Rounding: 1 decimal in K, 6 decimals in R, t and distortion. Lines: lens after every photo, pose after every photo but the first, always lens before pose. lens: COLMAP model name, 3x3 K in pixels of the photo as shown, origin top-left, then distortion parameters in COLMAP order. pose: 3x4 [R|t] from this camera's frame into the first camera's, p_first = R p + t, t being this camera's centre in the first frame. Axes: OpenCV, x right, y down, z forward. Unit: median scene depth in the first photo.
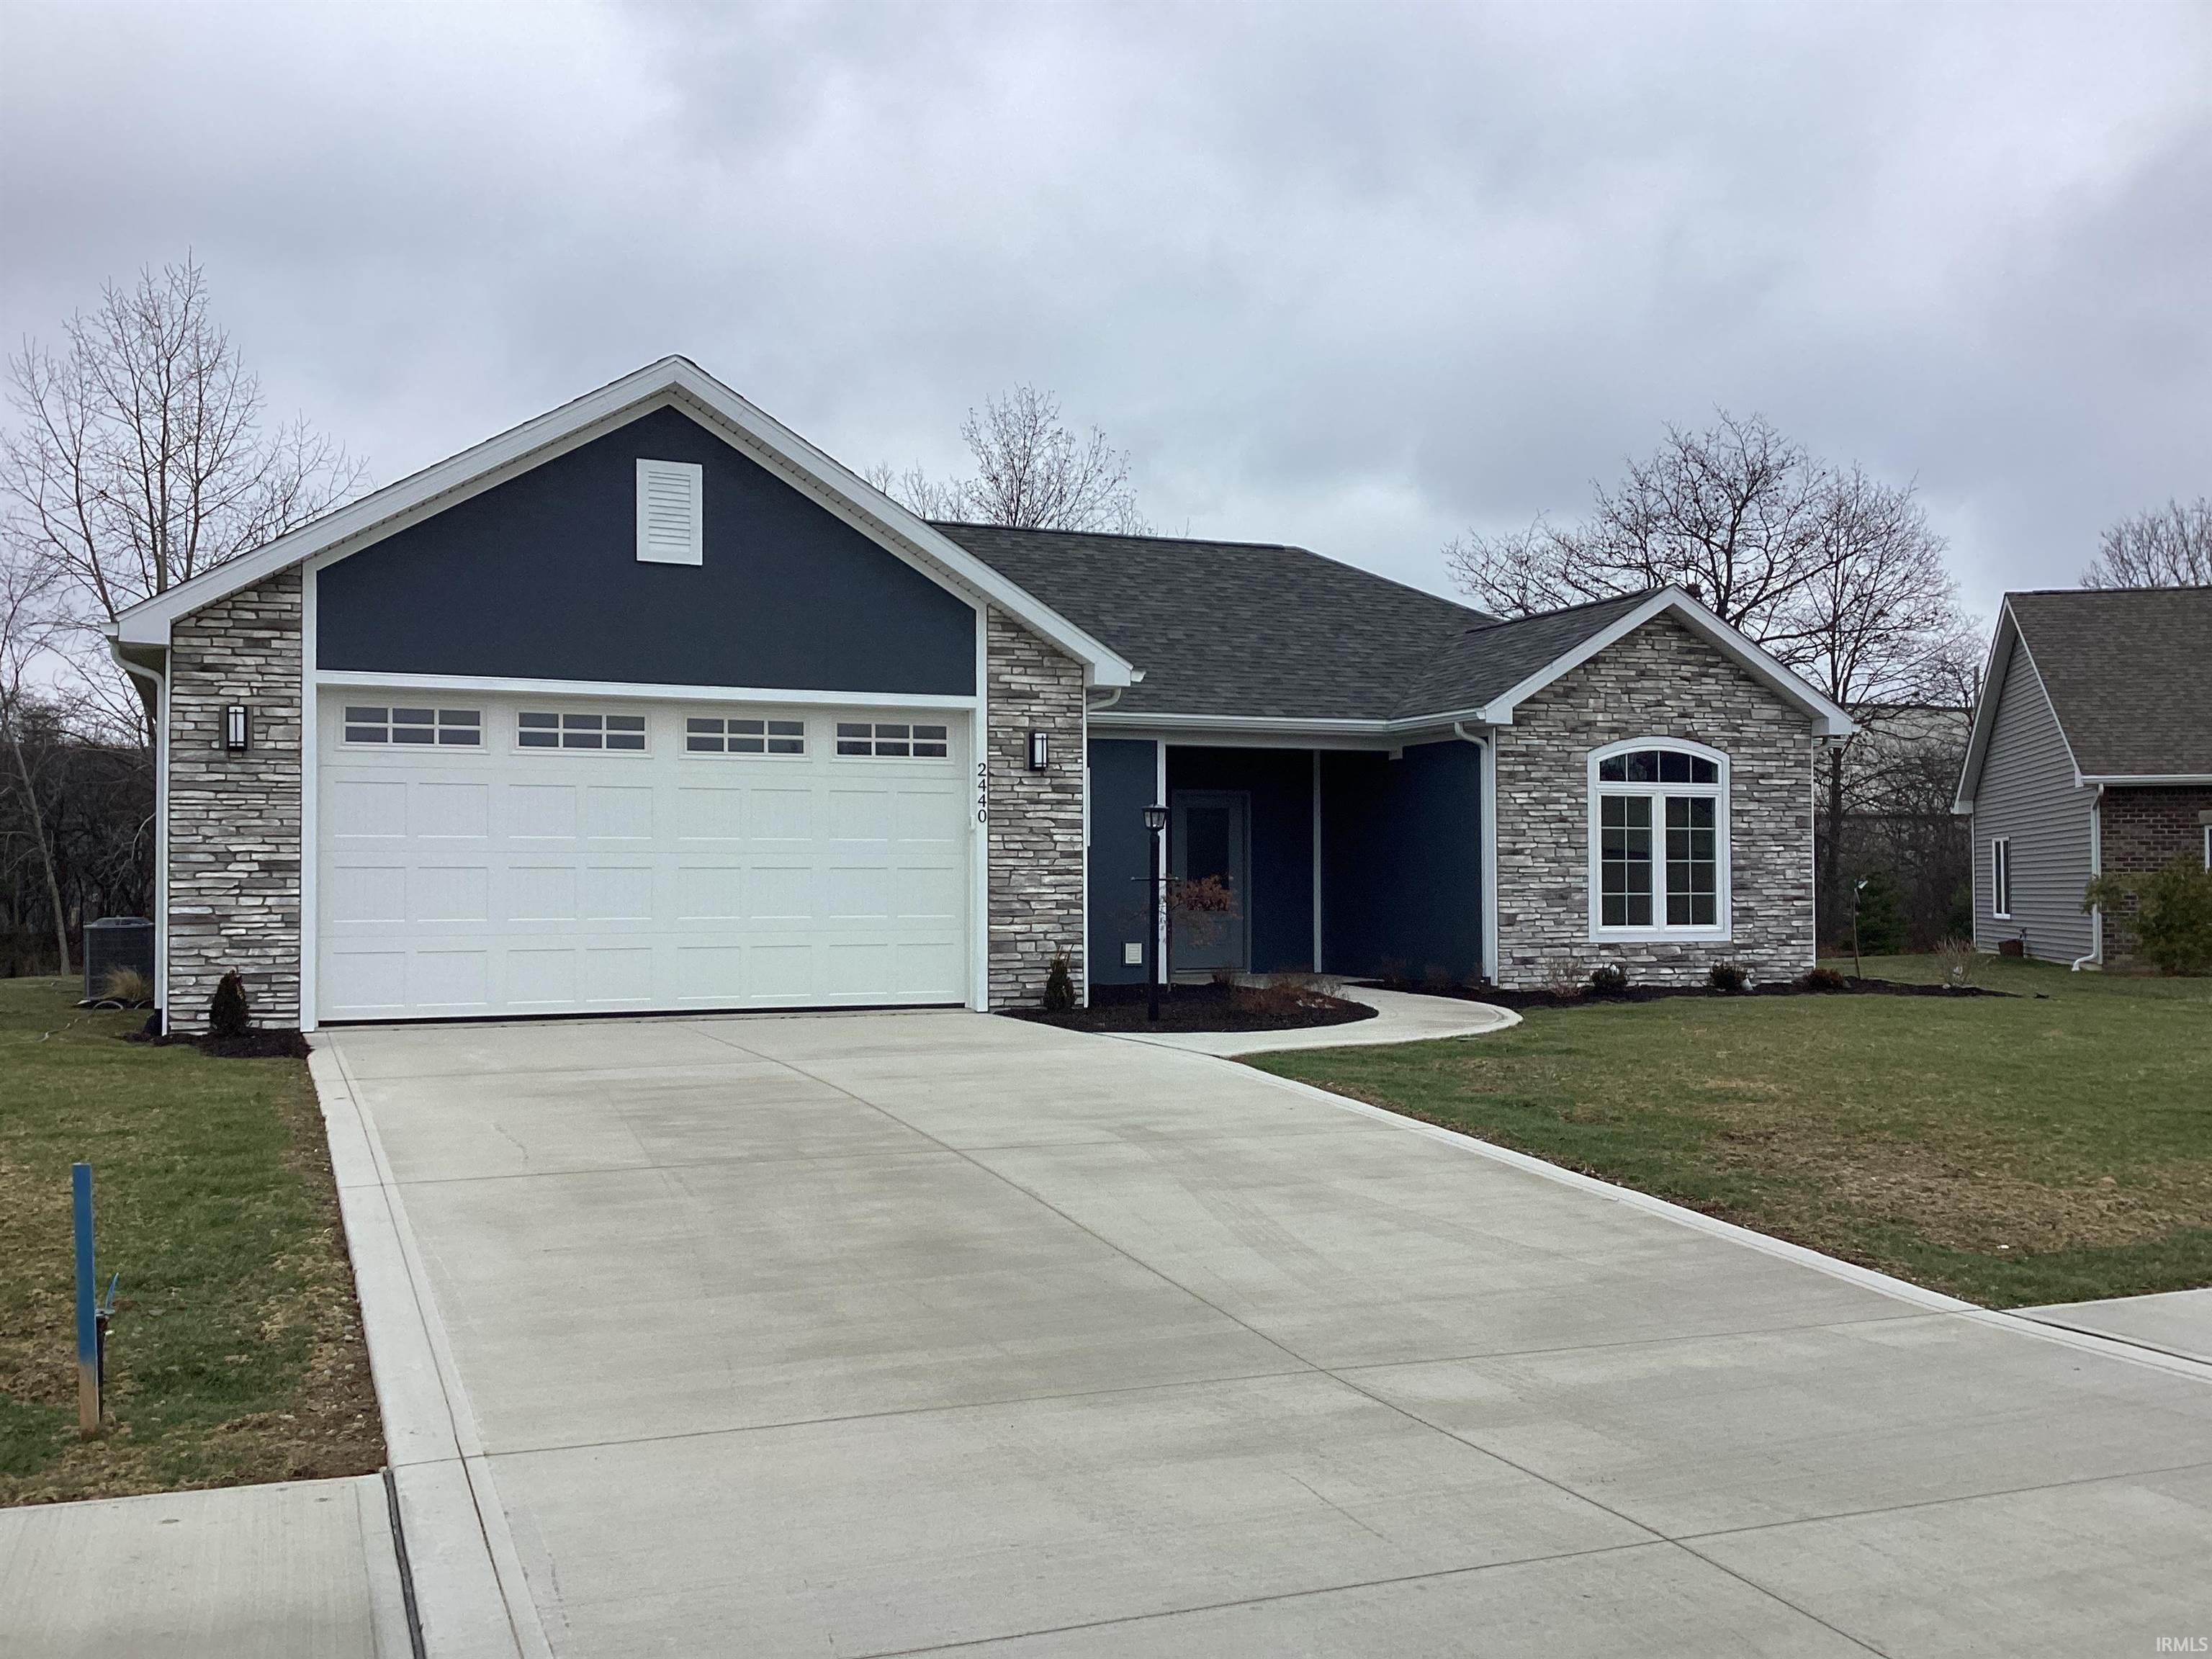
lens RADIAL K [[1951.2, 0, 1112.3], [0, 1951.2, 819.7], [0, 0, 1]] dist [0.078617, -0.002602]
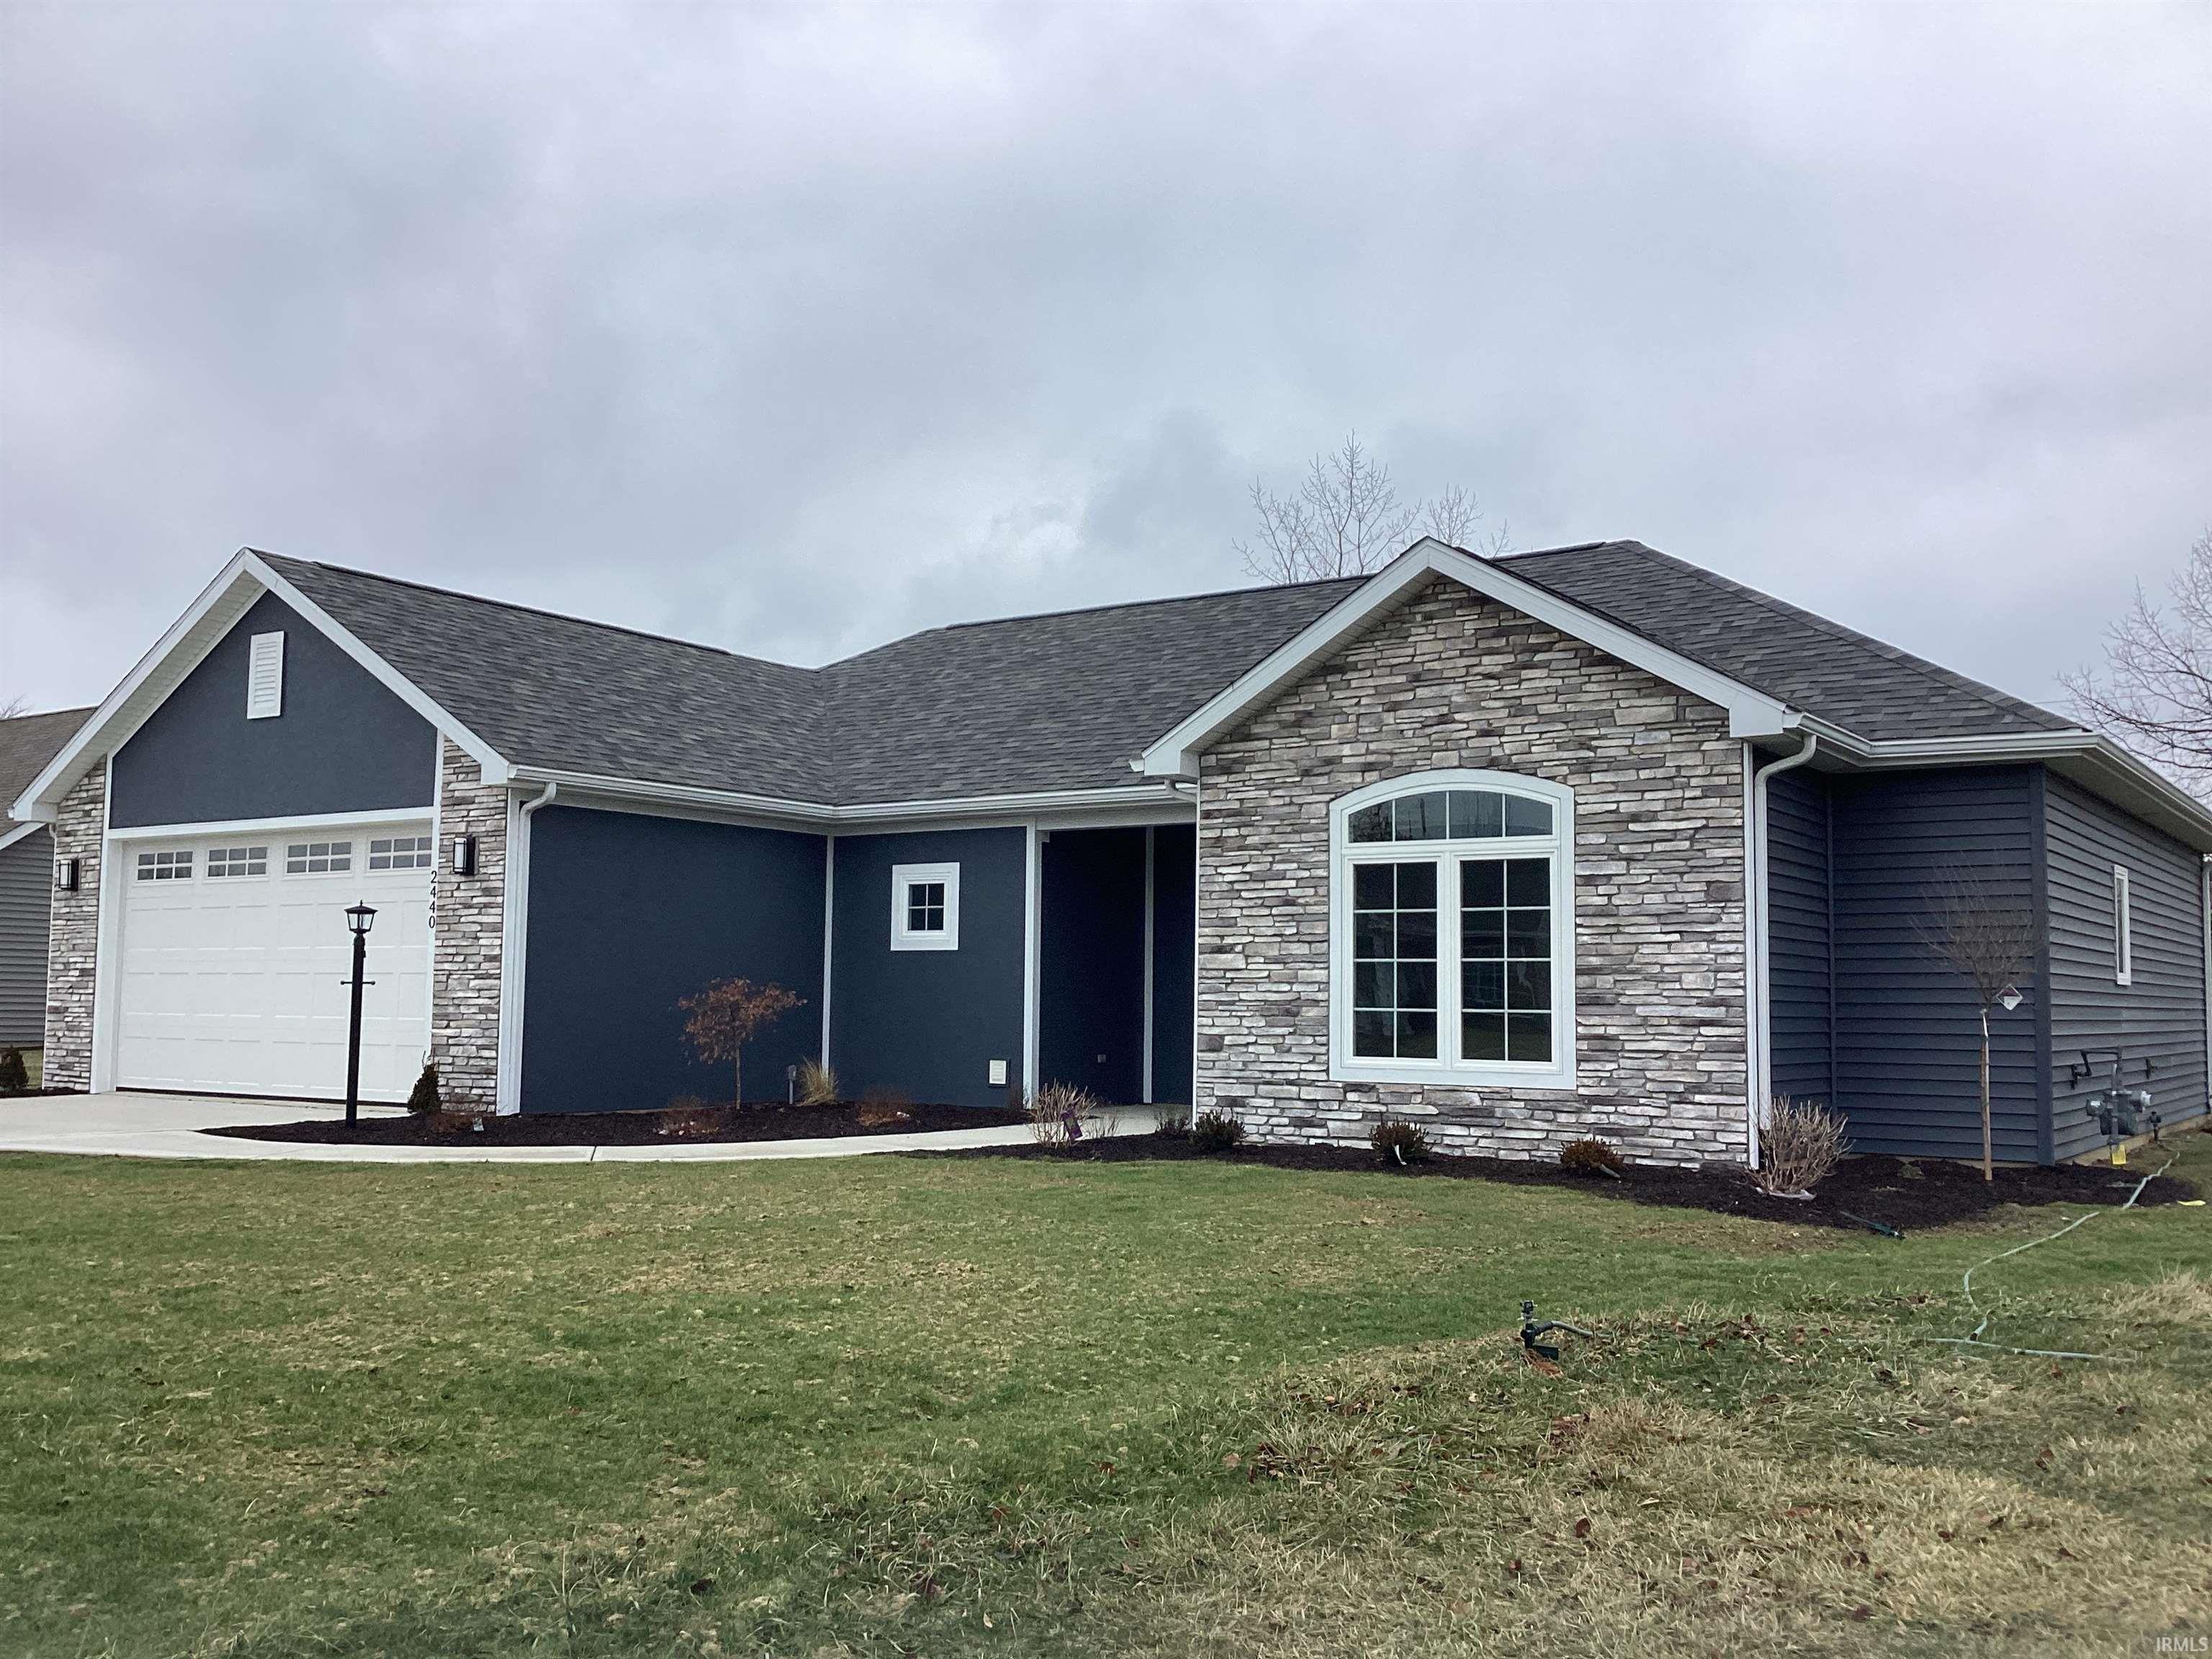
lens RADIAL K [[2033.4, 0, 1127.2], [0, 2033.4, 823.3], [0, 0, 1]] dist [0.190544, -0.515984]
pose [[0.548019, -0.067879, -0.833707, 0.800013], [0.016631, 0.997389, -0.070274, 0.022043], [0.836301, 0.024647, 0.547717, 0.545536]]
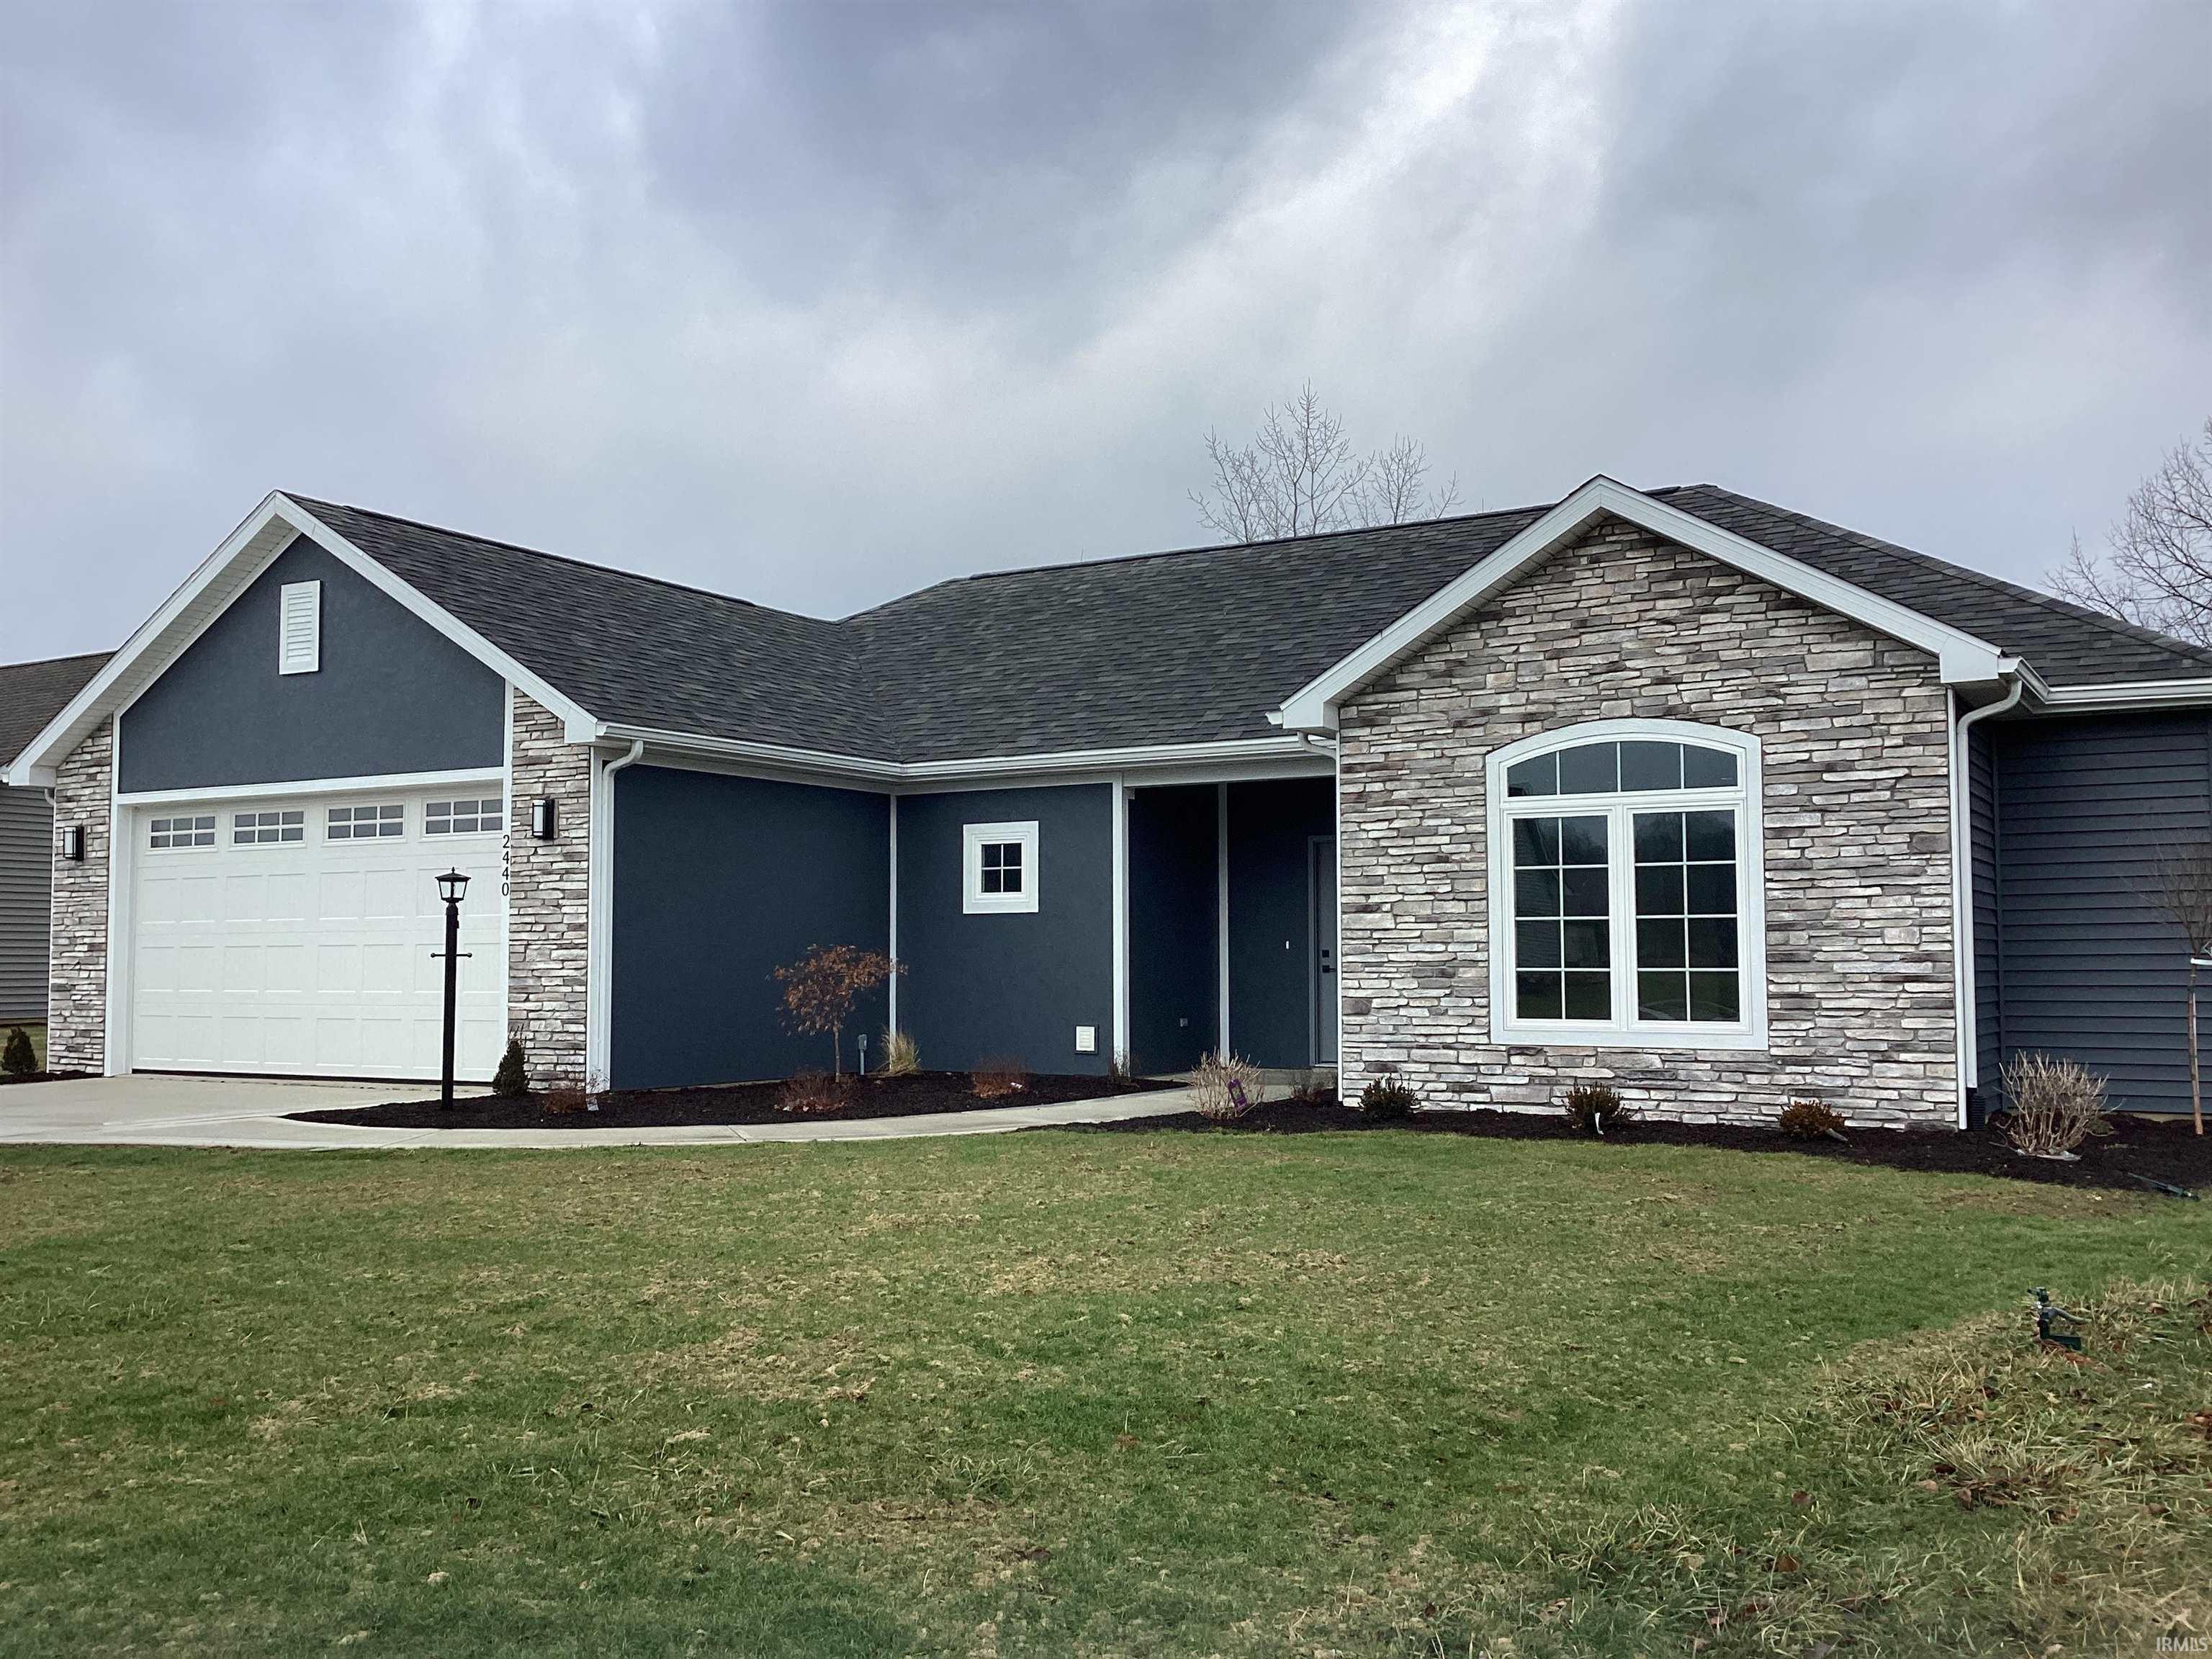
lens RADIAL K [[2033.4, 0, 1127.2], [0, 2033.4, 823.3], [0, 0, 1]] dist [0.190544, -0.515984]
pose [[0.599417, -0.055738, -0.798494, 0.718830], [0.029639, 0.998434, -0.047446, 0.017752], [0.799888, 0.004774, 0.600130, 0.486766]]
